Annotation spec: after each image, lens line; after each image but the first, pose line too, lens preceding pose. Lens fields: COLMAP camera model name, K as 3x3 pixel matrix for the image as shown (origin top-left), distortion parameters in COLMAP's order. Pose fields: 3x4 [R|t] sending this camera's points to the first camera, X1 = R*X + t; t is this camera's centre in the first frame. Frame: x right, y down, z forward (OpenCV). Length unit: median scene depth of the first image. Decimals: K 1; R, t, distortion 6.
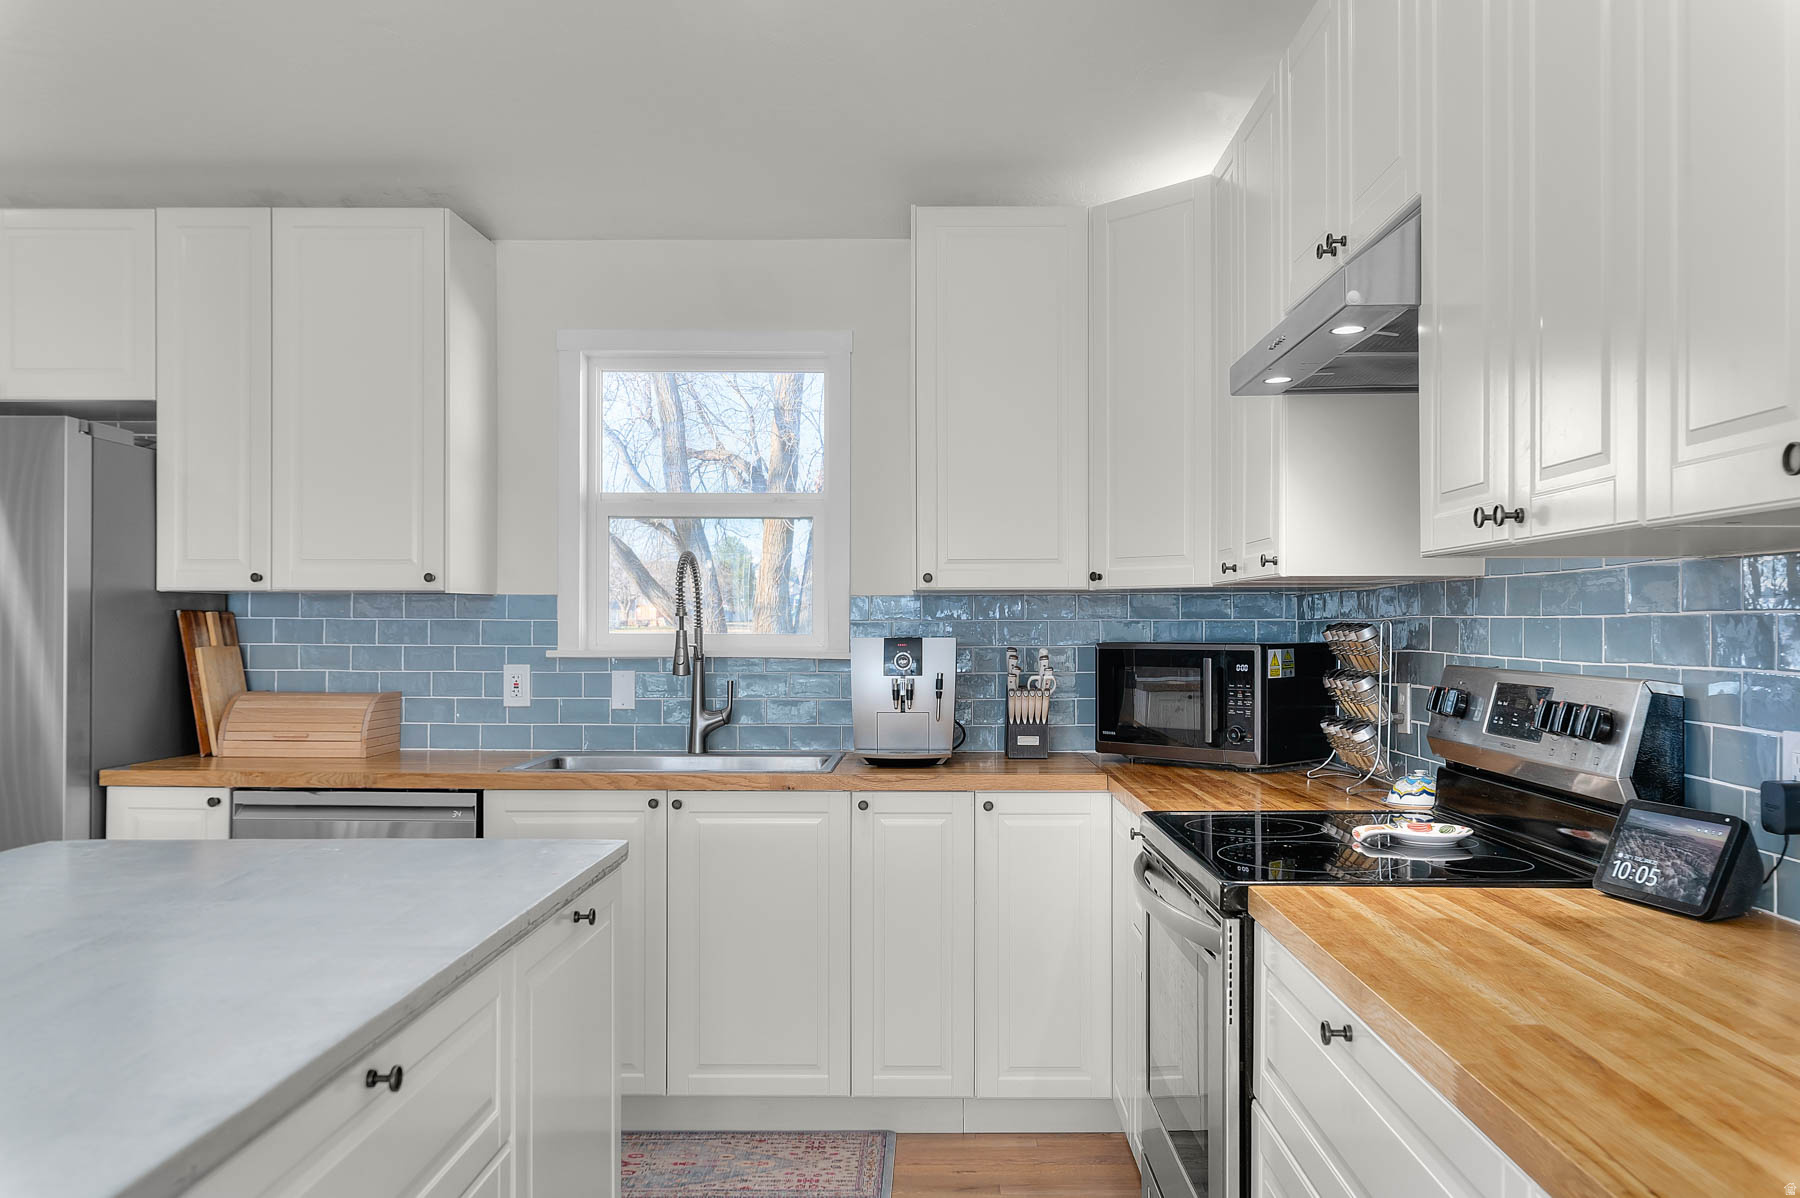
lens RADIAL K [[1409.9, 0, 905.1], [0, 1409.9, 623.8], [0, 0, 1]] dist [-0.001752, -0.000532]
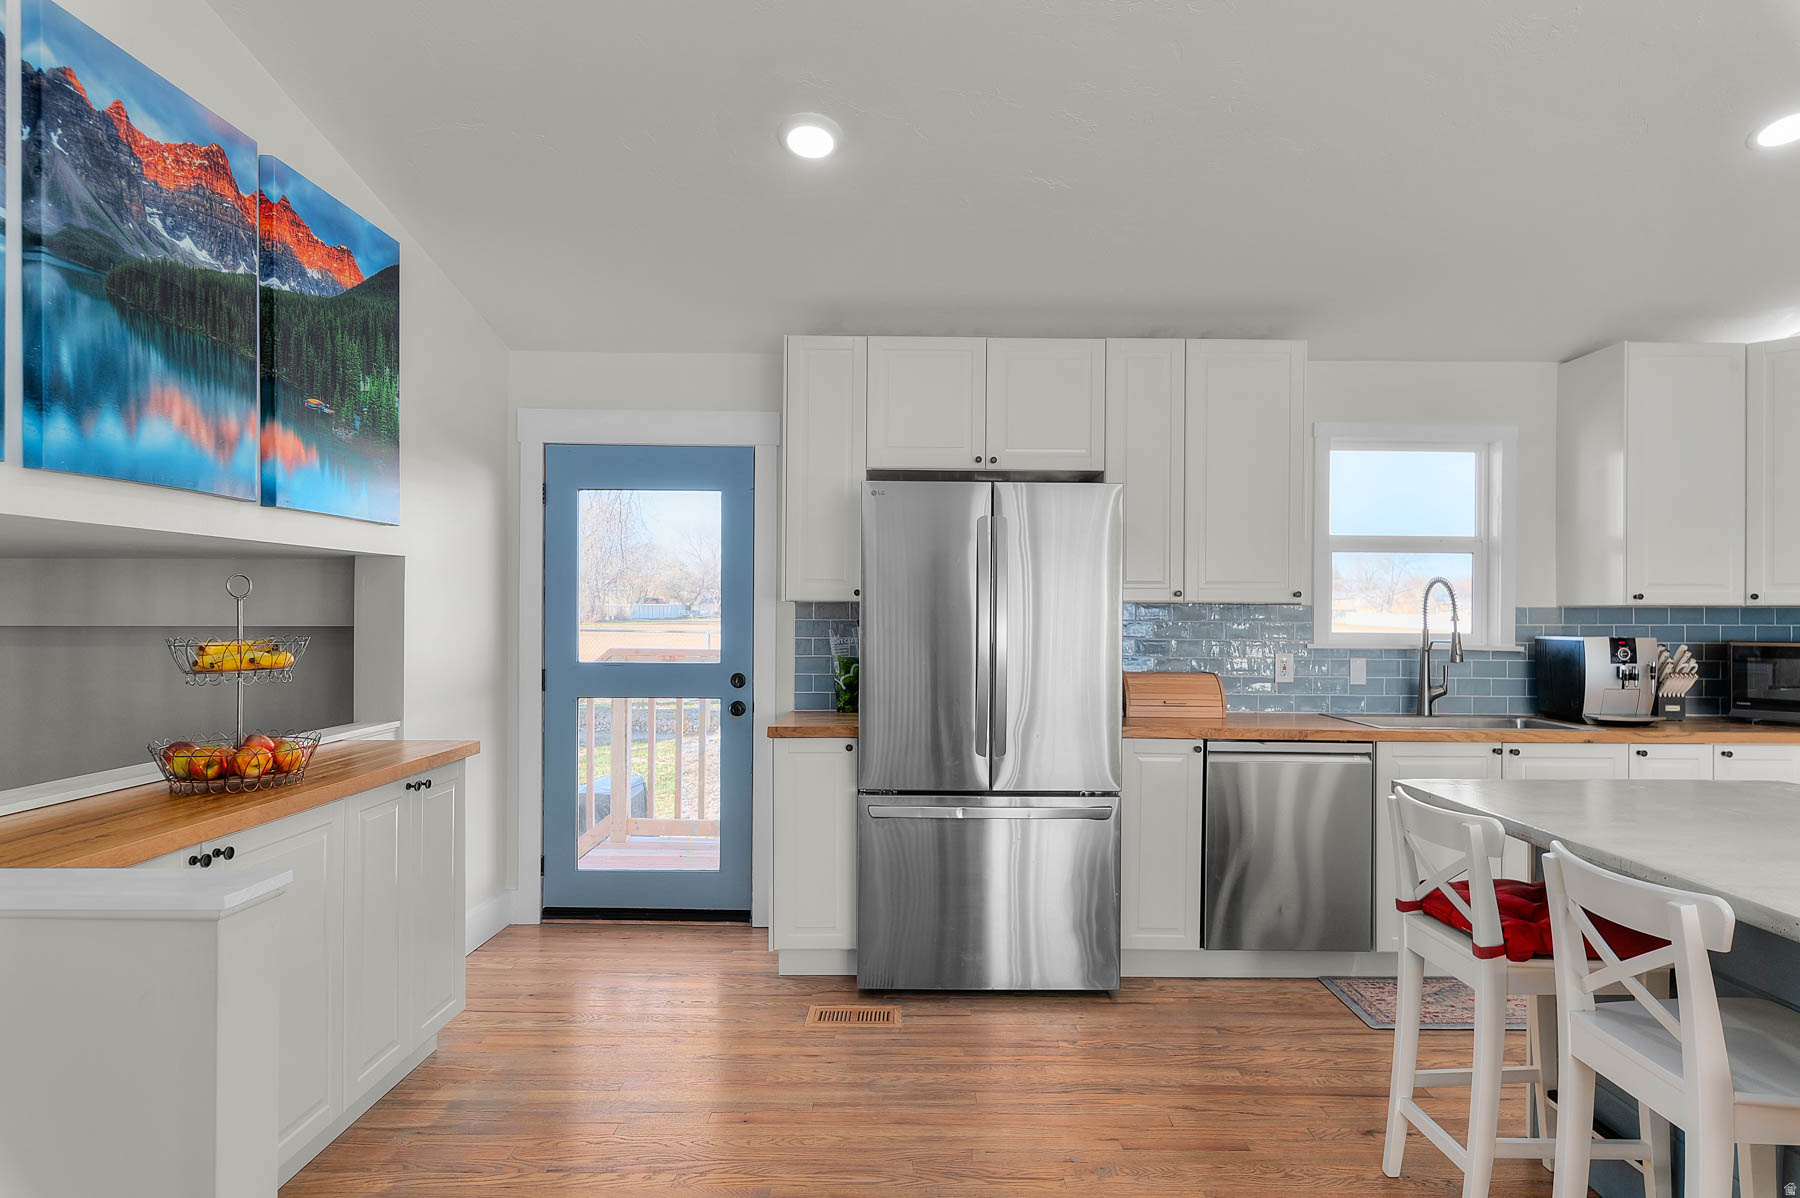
lens RADIAL K [[984.8, 0, 926.8], [0, 984.8, 608.2], [0, 0, 1]] dist [0.000564, -0.000002]
pose [[0.999854, 0.006576, 0.015785, -0.739779], [-0.006493, 0.999965, -0.005306, -0.010928], [-0.015819, 0.005203, 0.999861, -0.009895]]
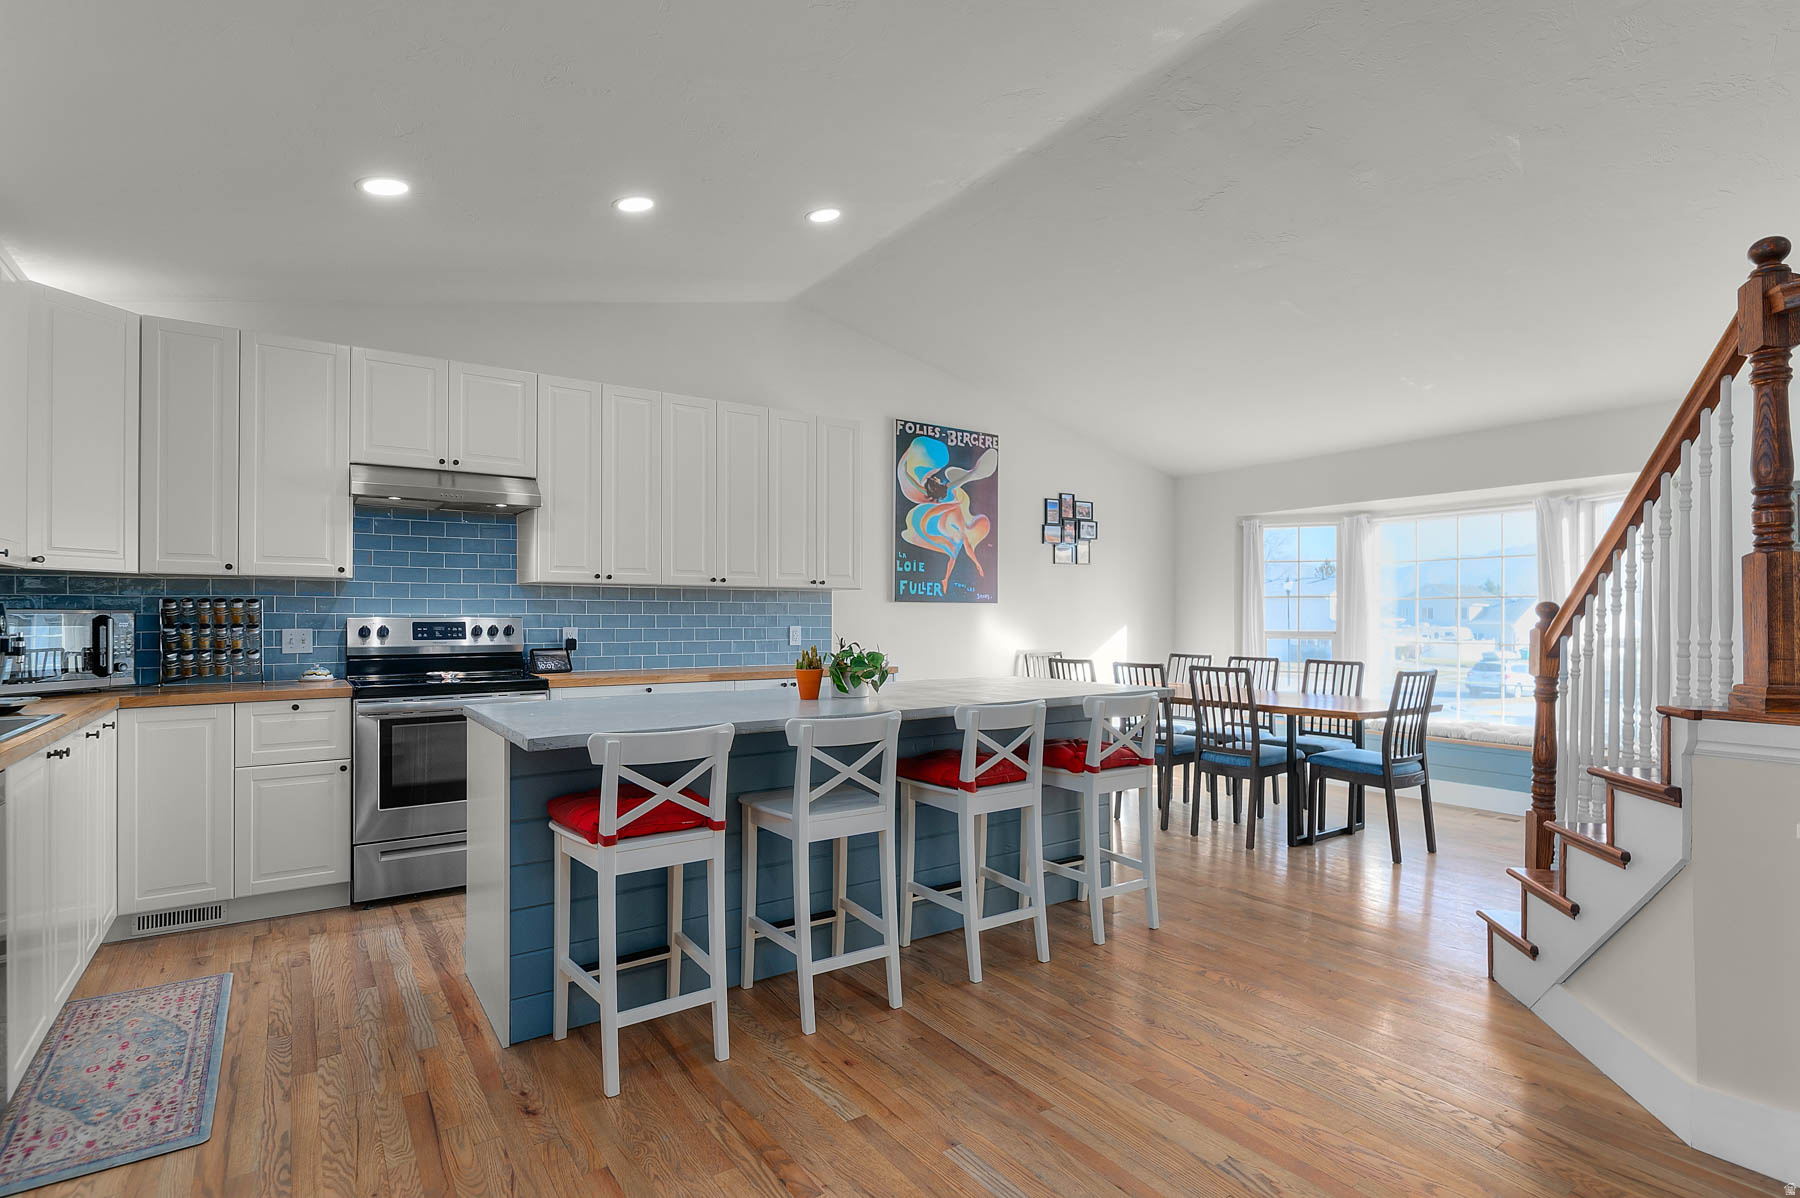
lens RADIAL K [[908.9, 0, 908.5], [0, 908.9, 615.5], [0, 0, 1]] dist [0.002921, 0.000335]
pose [[-0.583920, 0.002004, 0.811809, -1.061509], [-0.000968, 0.999995, -0.003165, 0.022501], [-0.811811, -0.002634, -0.583915, 0.845683]]
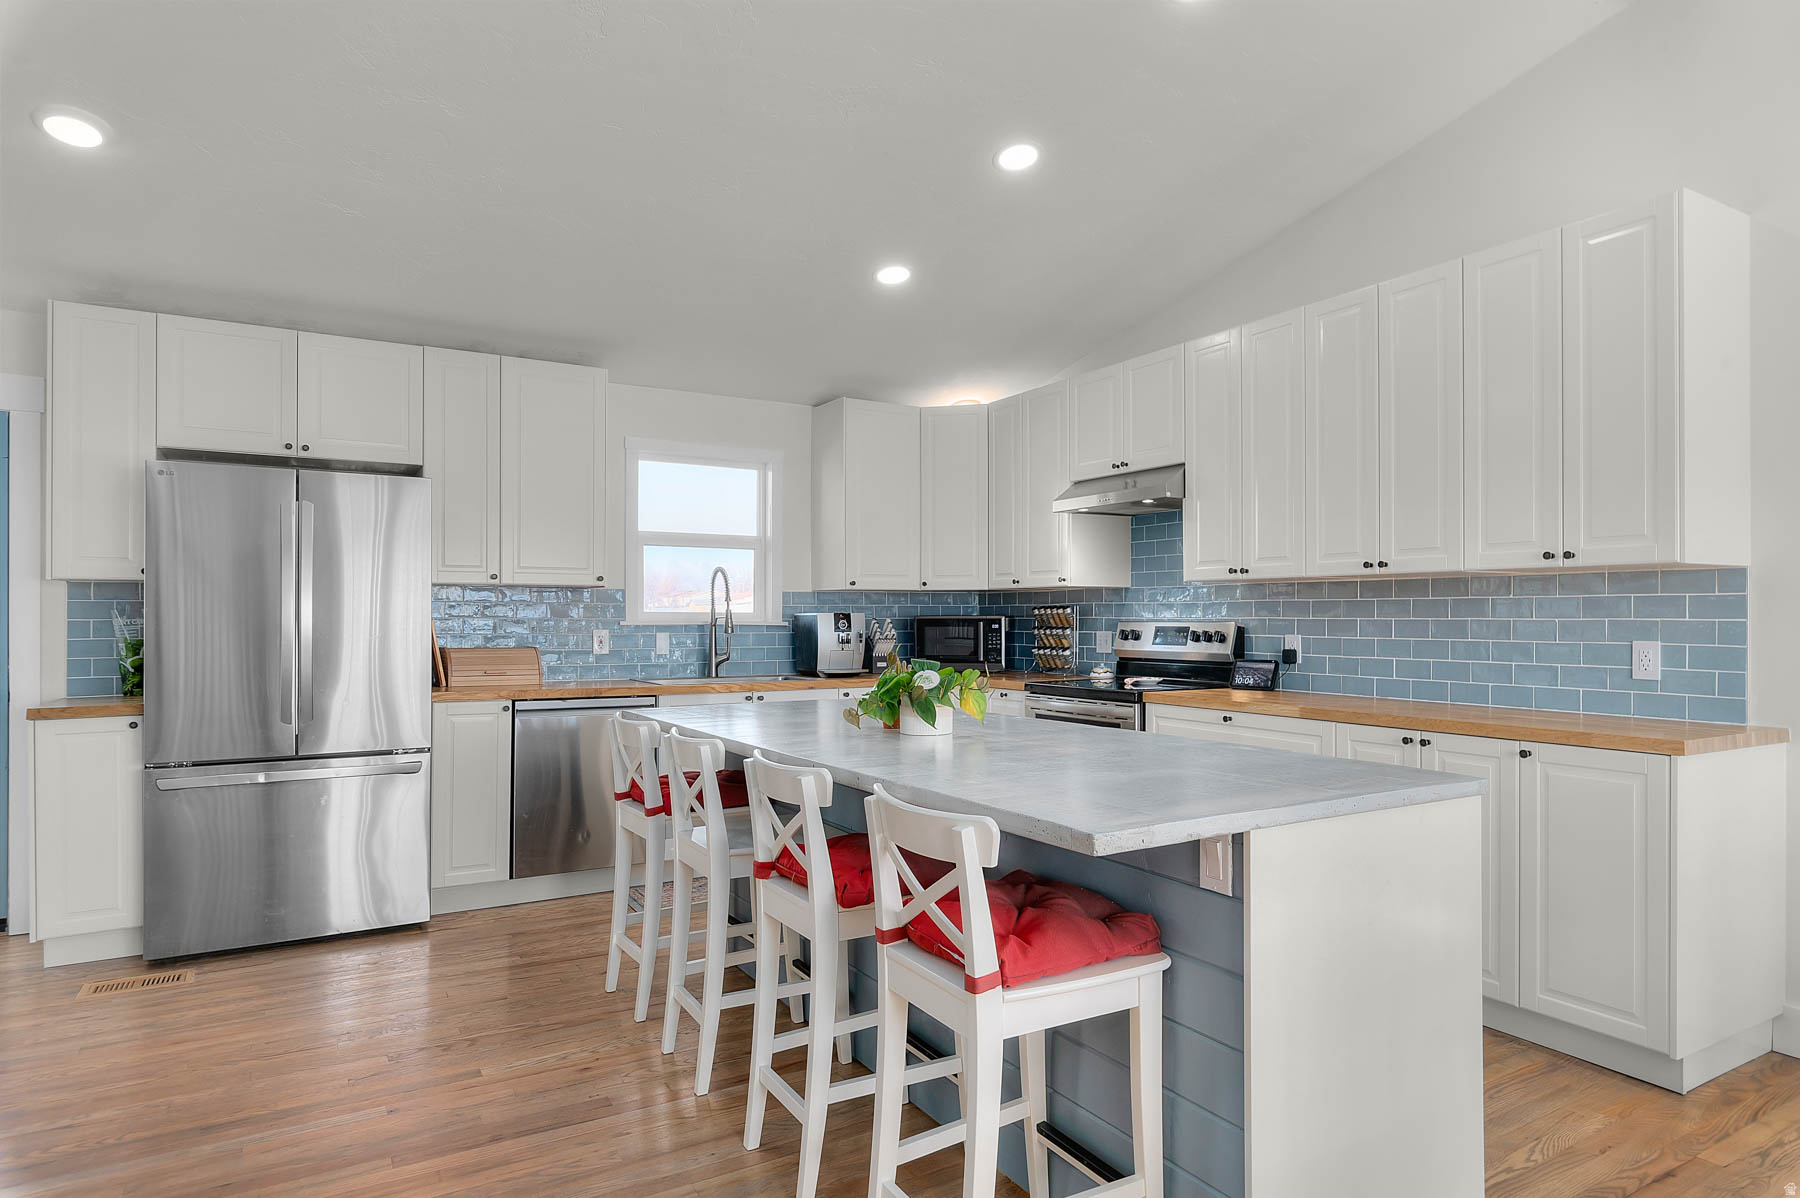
lens RADIAL K [[1034.1, 0, 932.8], [0, 1034.1, 611.0], [0, 0, 1]] dist [-0.001457, -0.001471]
pose [[0.845575, 0.002148, 0.533852, -0.678710], [0.000572, 0.999988, -0.004930, 0.014108], [-0.533856, 0.004474, 0.845564, -0.312972]]
